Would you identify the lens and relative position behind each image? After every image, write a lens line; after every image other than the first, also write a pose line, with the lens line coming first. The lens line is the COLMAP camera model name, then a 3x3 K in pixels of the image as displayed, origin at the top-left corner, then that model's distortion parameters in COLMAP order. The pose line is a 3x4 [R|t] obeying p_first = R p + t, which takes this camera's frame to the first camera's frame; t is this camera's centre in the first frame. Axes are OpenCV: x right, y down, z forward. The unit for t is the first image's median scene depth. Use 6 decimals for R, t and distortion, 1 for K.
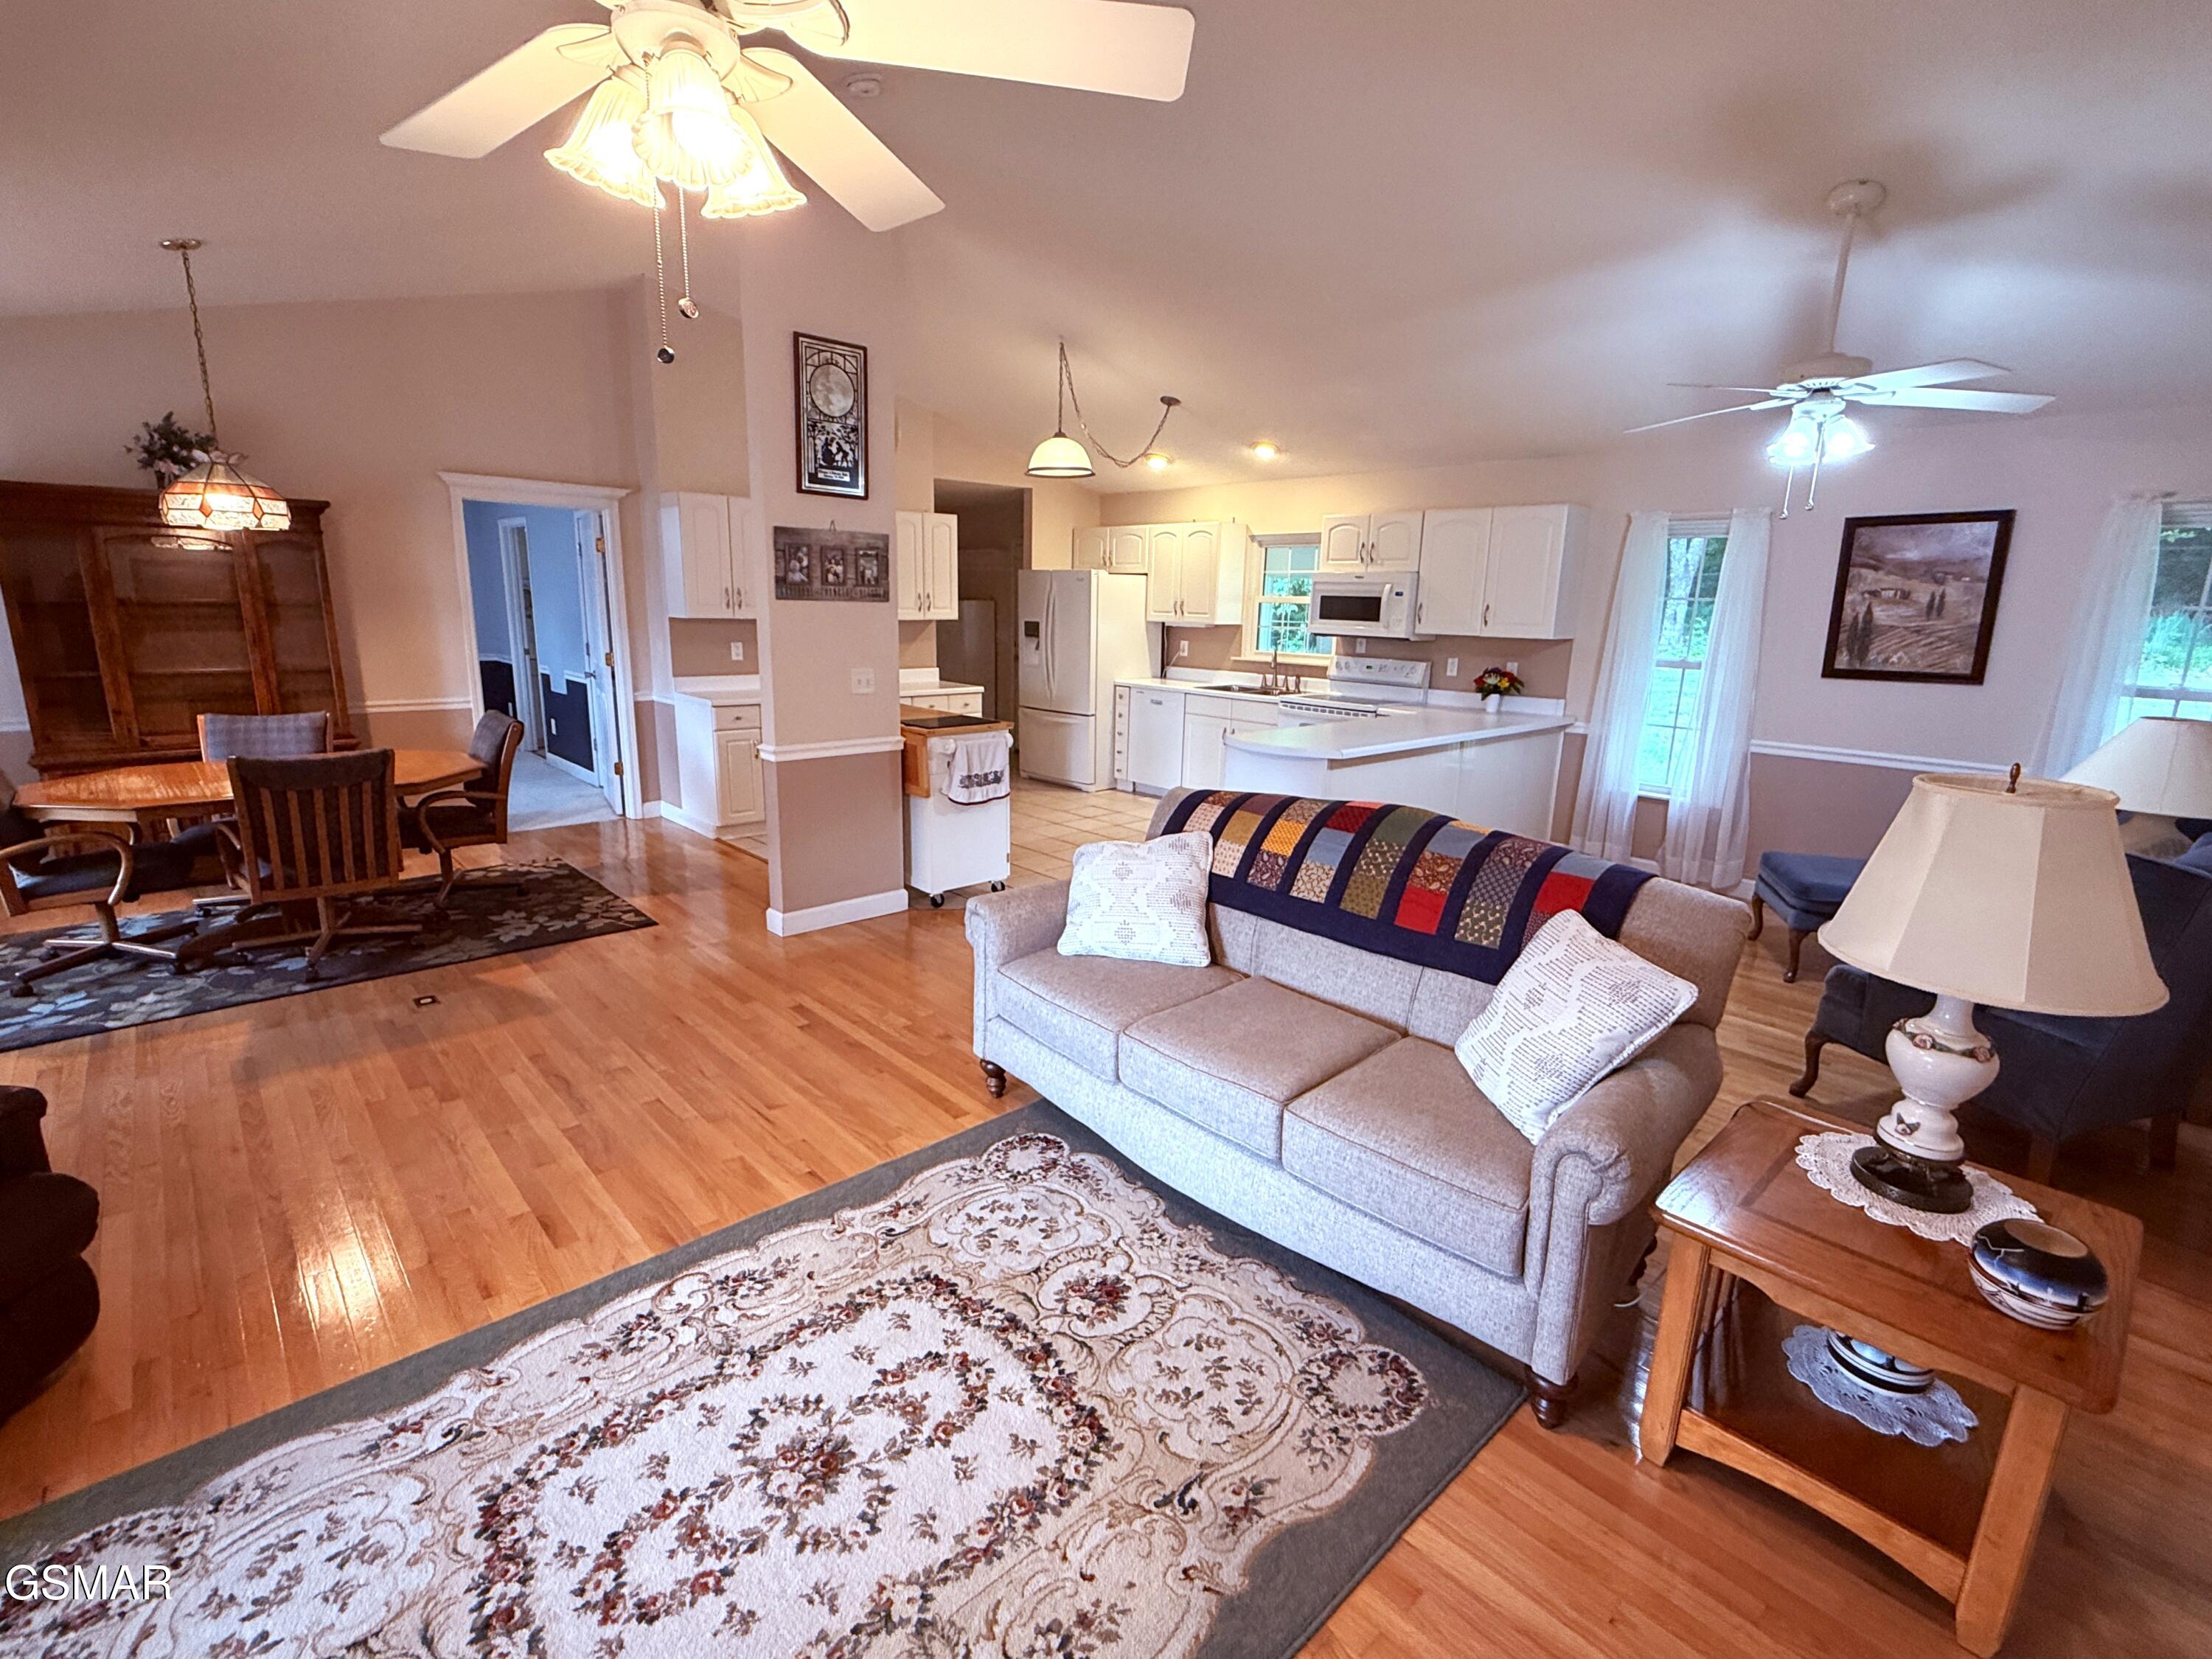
lens RADIAL K [[1018.1, 0, 1106.0], [0, 1018.1, 829.5], [0, 0, 1]] dist [-0.000218, 0.000102]
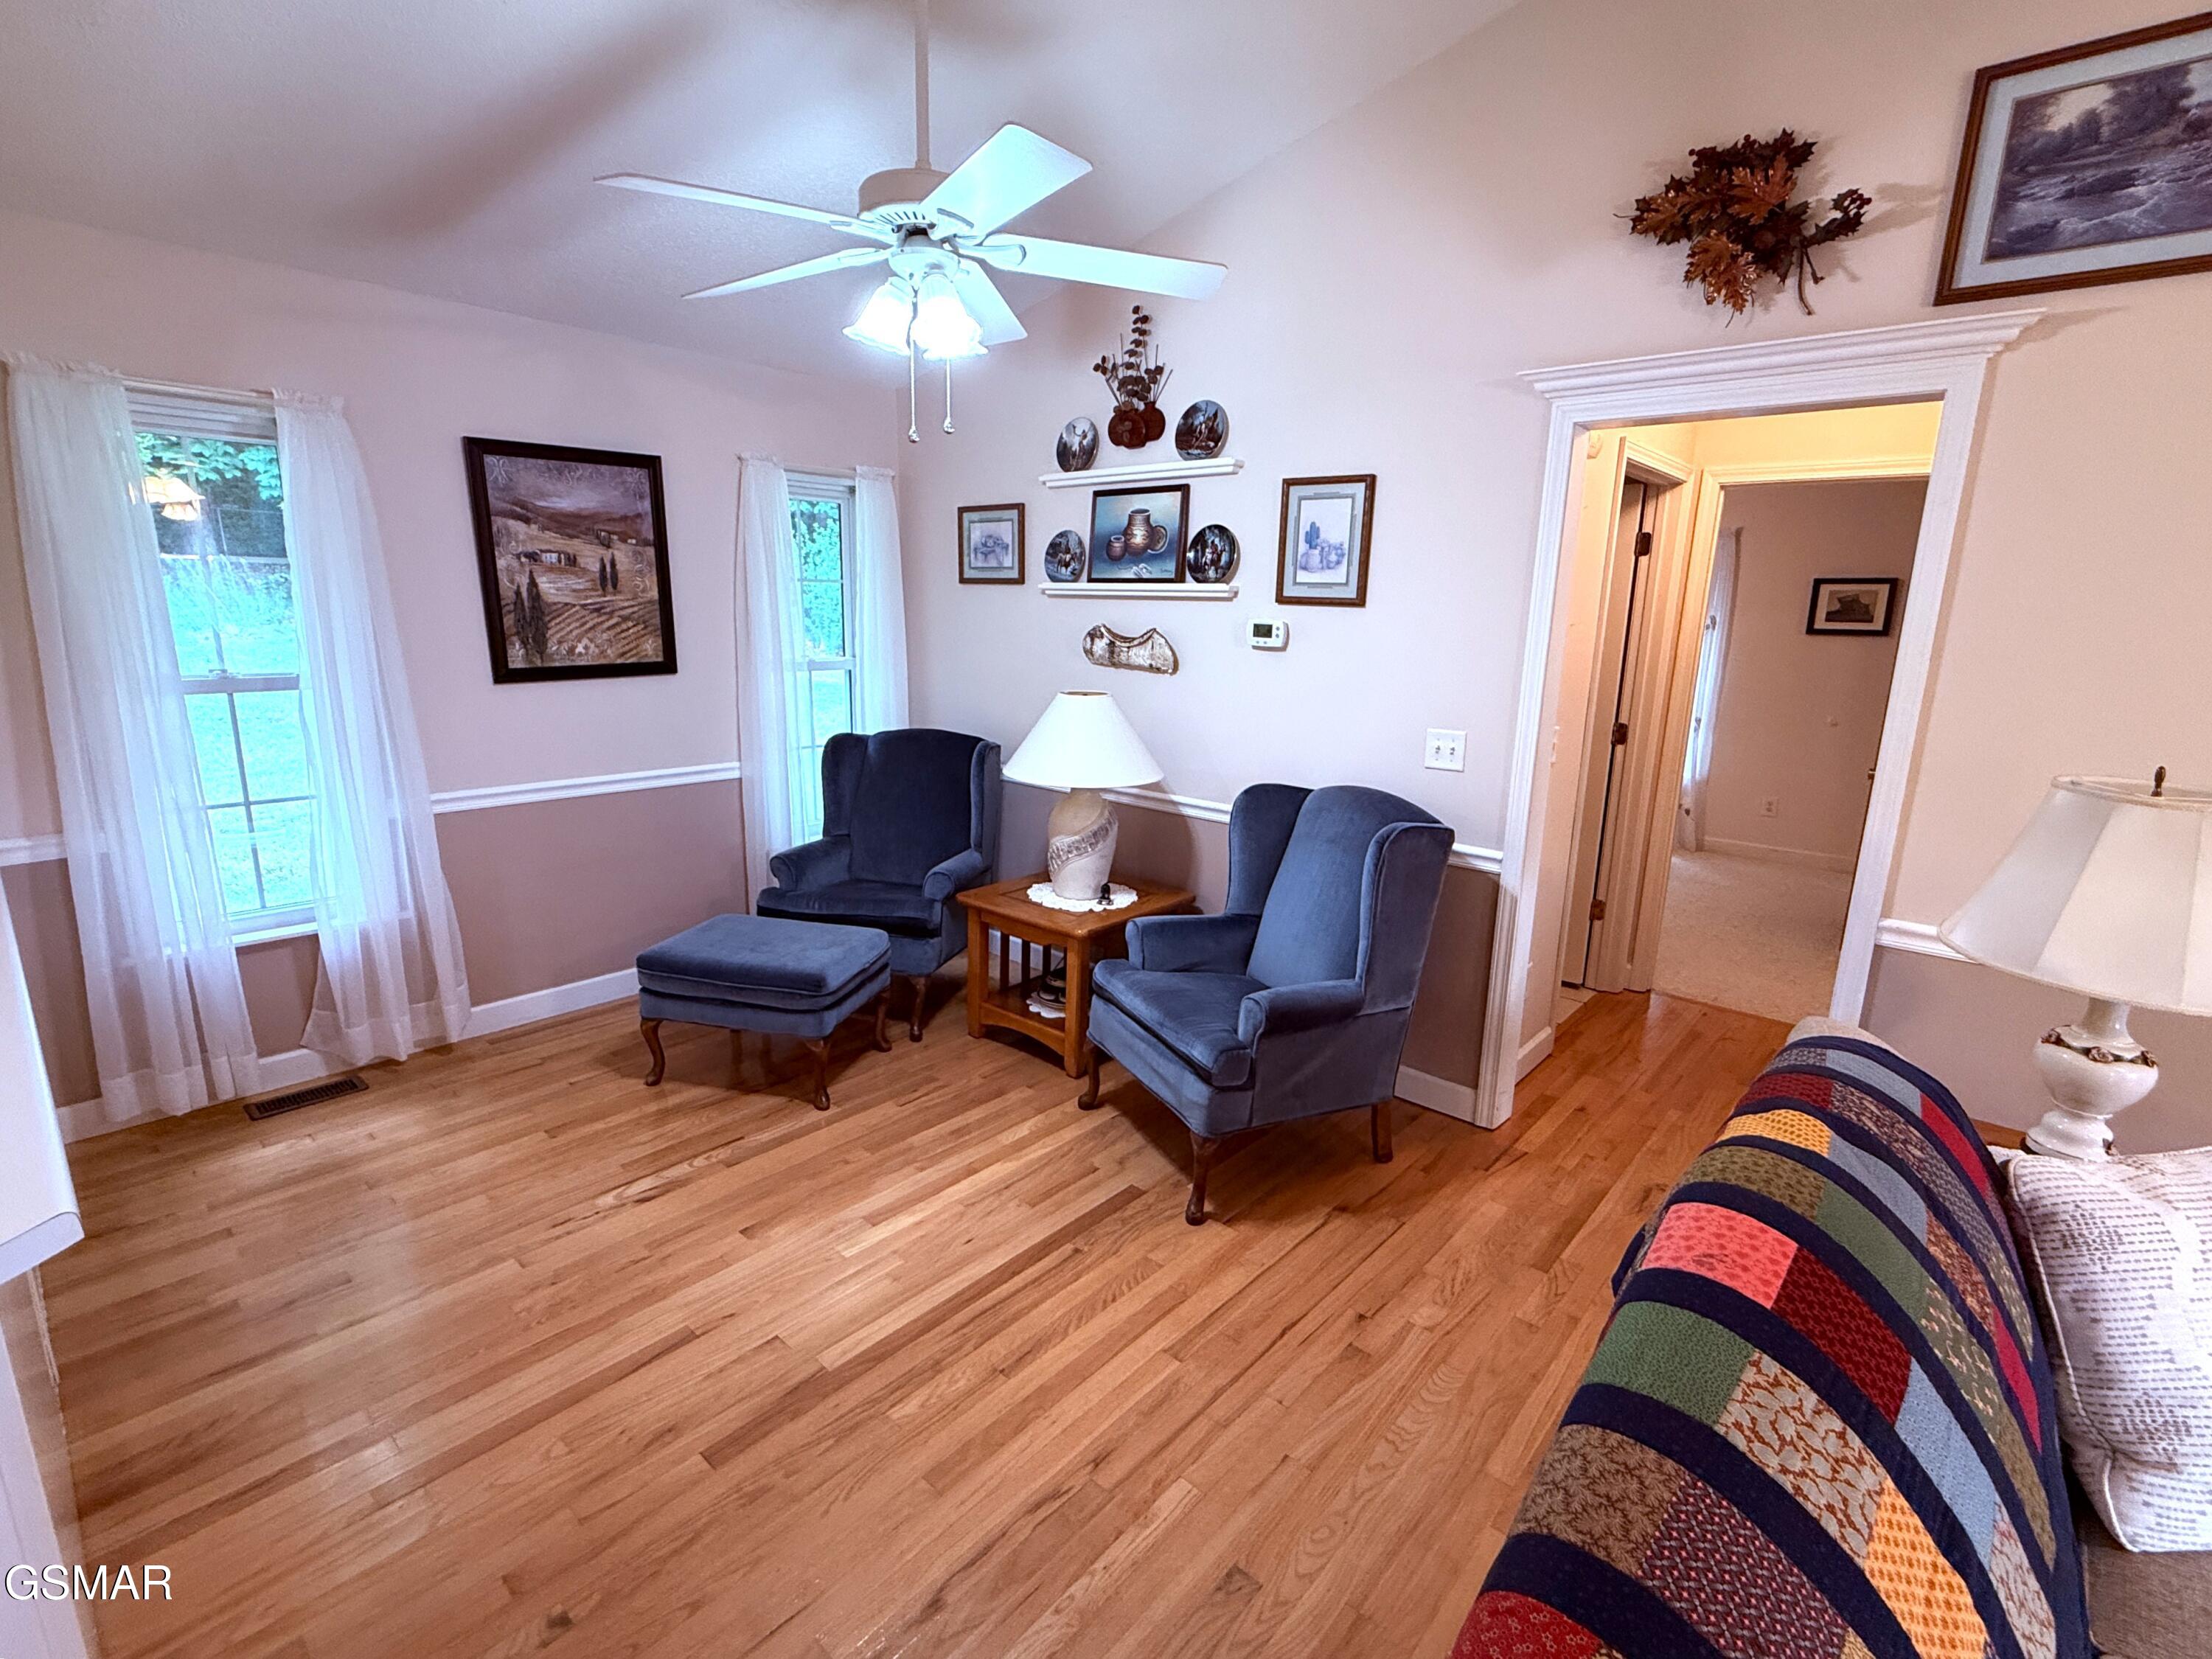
lens RADIAL K [[1026.5, 0, 1101.5], [0, 1026.5, 829.1], [0, 0, 1]] dist [0.001813, -0.000256]
pose [[-0.096480, -0.239295, 0.966142, 0.001373], [0.198800, 0.946479, 0.254277, -0.262133], [-0.975280, 0.216601, -0.043744, 1.154630]]
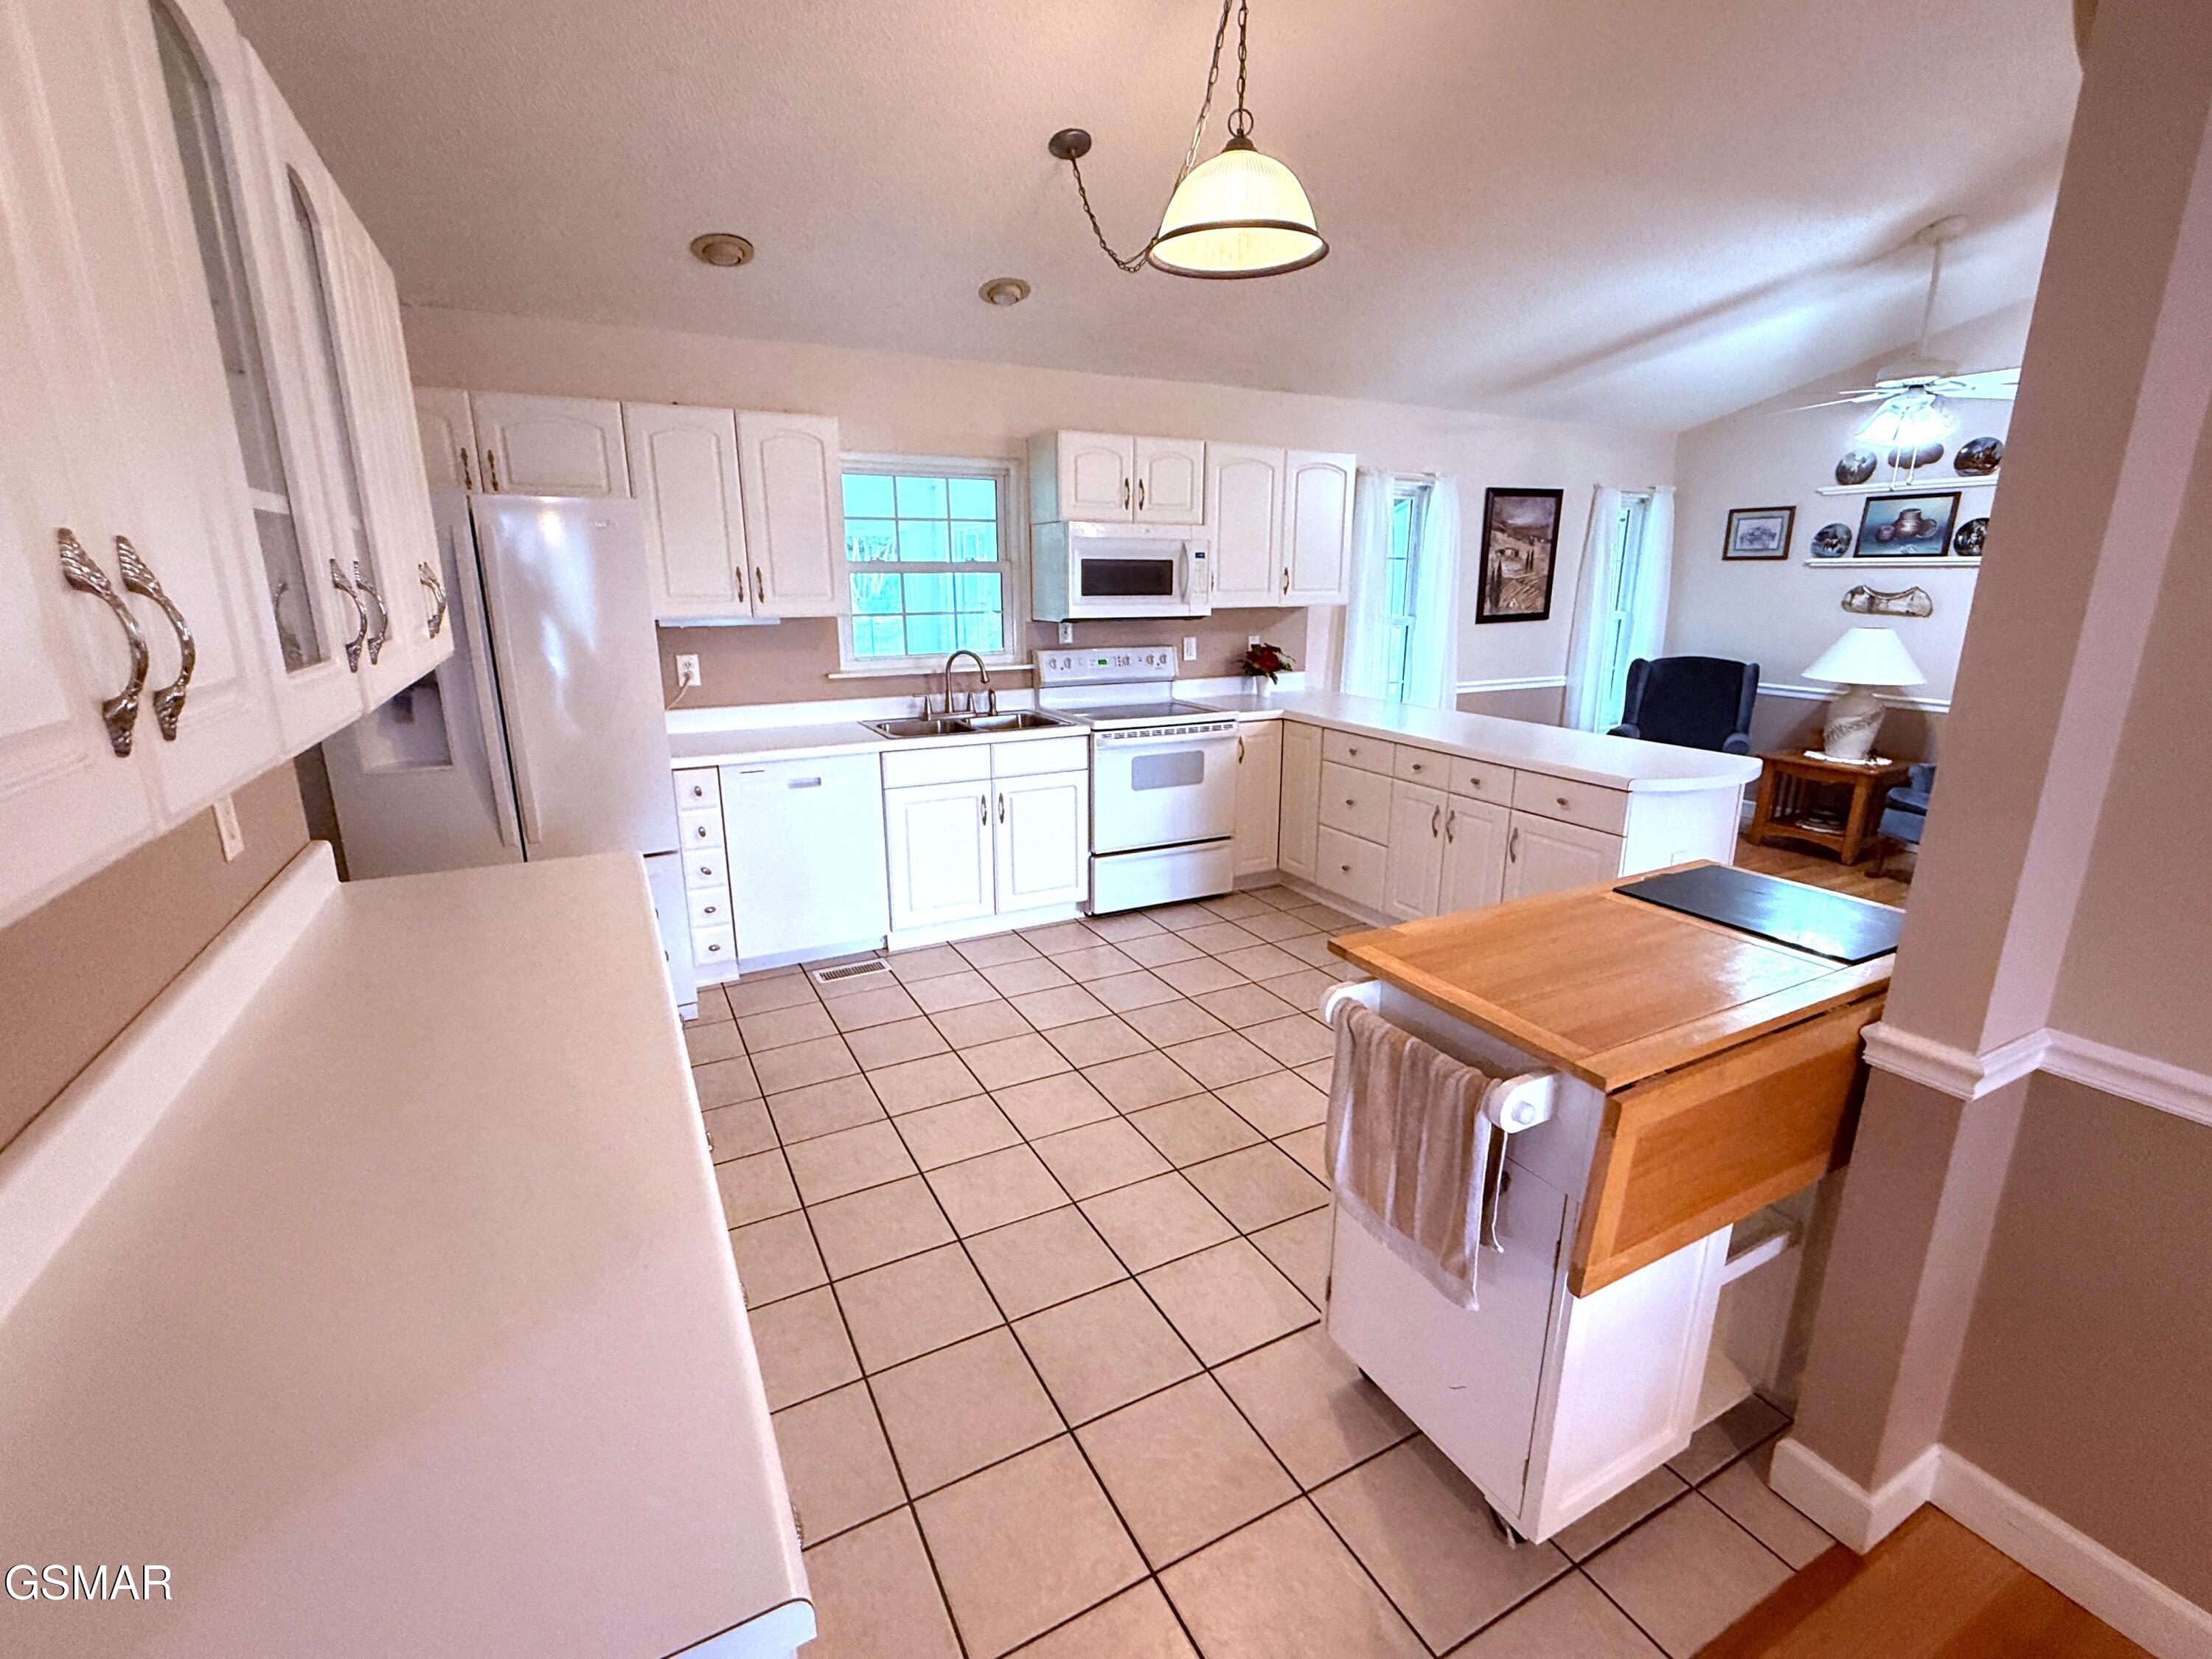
lens RADIAL K [[978.3, 0, 1103.6], [0, 978.3, 831.1], [0, 0, 1]] dist [0.000841, -0.000997]
pose [[0.260373, -0.268188, 0.927513, -0.924556], [0.221088, 0.951684, 0.213112, -0.448165], [-0.939854, 0.149573, 0.307086, 1.895433]]
